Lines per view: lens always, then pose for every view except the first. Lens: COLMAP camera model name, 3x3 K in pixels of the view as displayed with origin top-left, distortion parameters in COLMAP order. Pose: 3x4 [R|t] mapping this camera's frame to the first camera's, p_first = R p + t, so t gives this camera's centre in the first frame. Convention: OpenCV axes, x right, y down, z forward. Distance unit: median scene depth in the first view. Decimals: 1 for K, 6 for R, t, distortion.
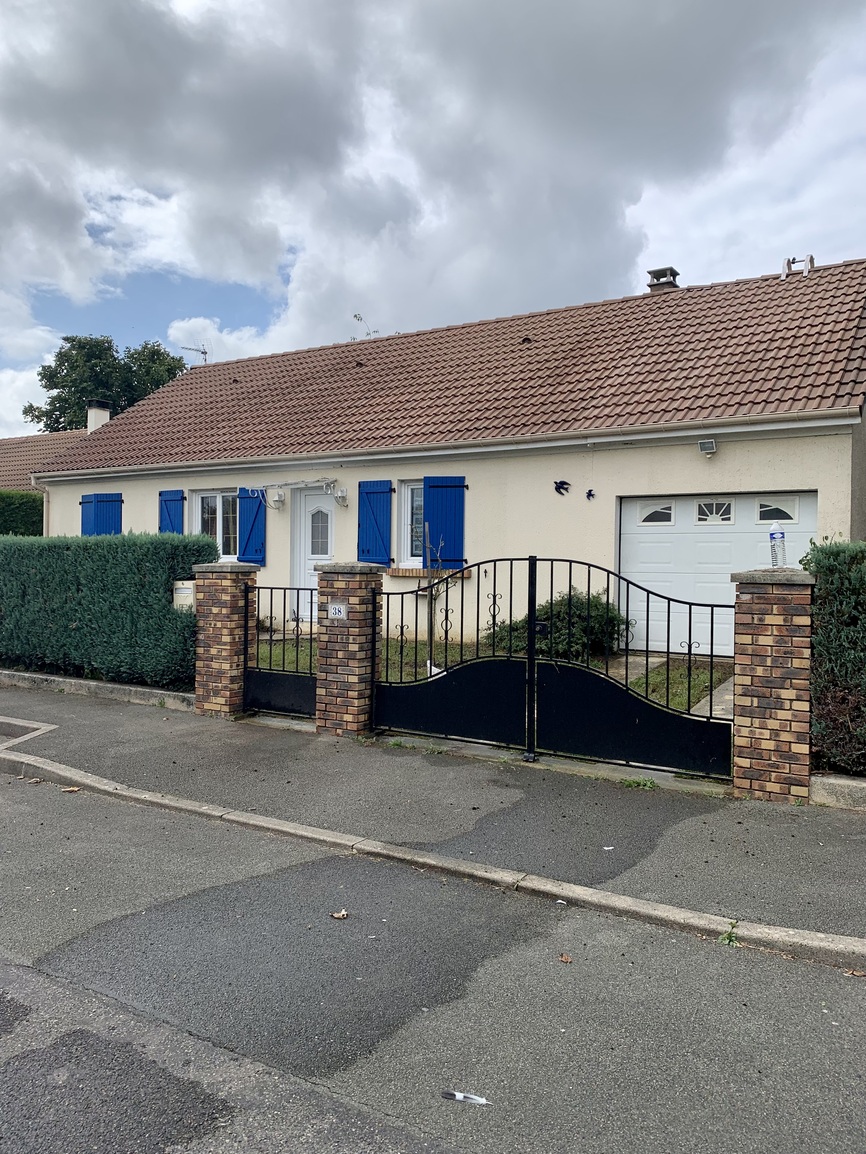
lens RADIAL K [[884.8, 0, 435.7], [0, 884.8, 573.0], [0, 0, 1]] dist [0.128885, -0.305075]
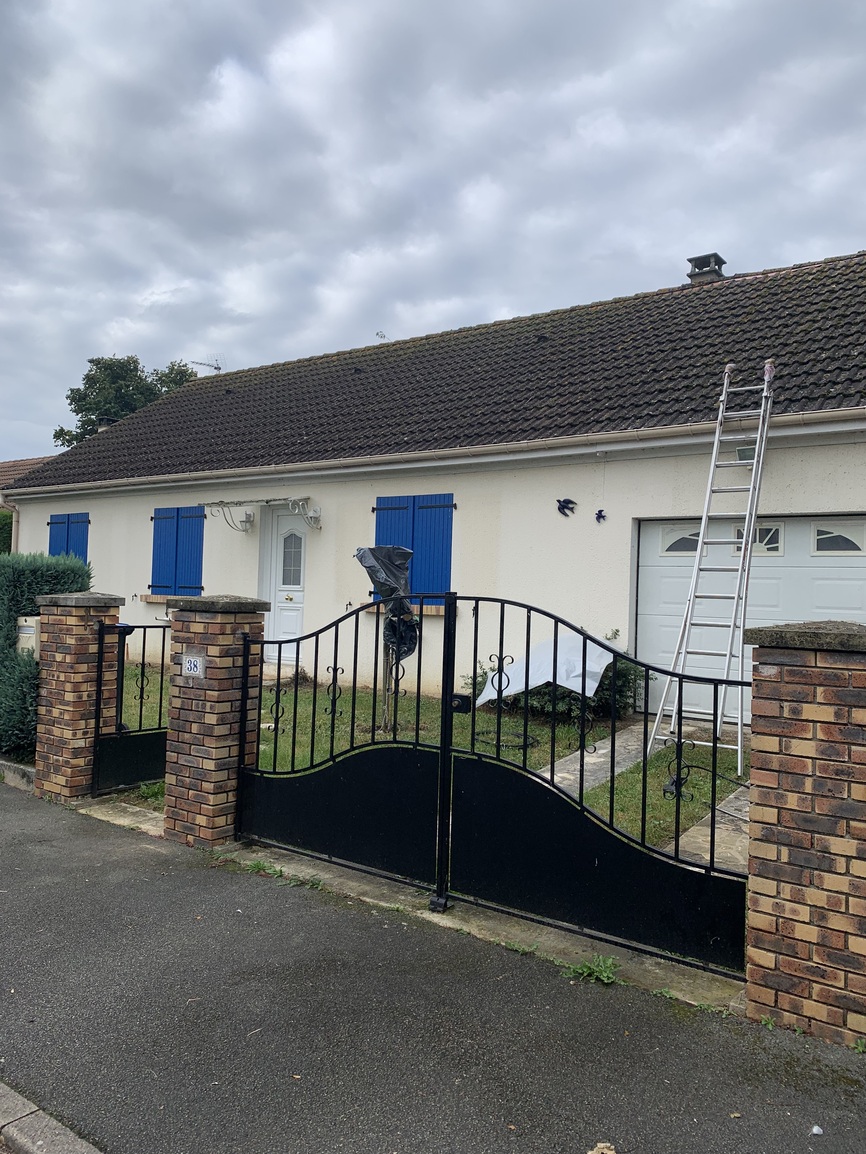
lens RADIAL K [[889.7, 0, 433.0], [0, 889.7, 577.0], [0, 0, 1]] dist [0.016035, -0.000920]
pose [[0.997153, 0.017460, -0.073357, 0.117287], [-0.019890, 0.999273, -0.032535, -0.007143], [0.072736, 0.033902, 0.996775, 0.279169]]
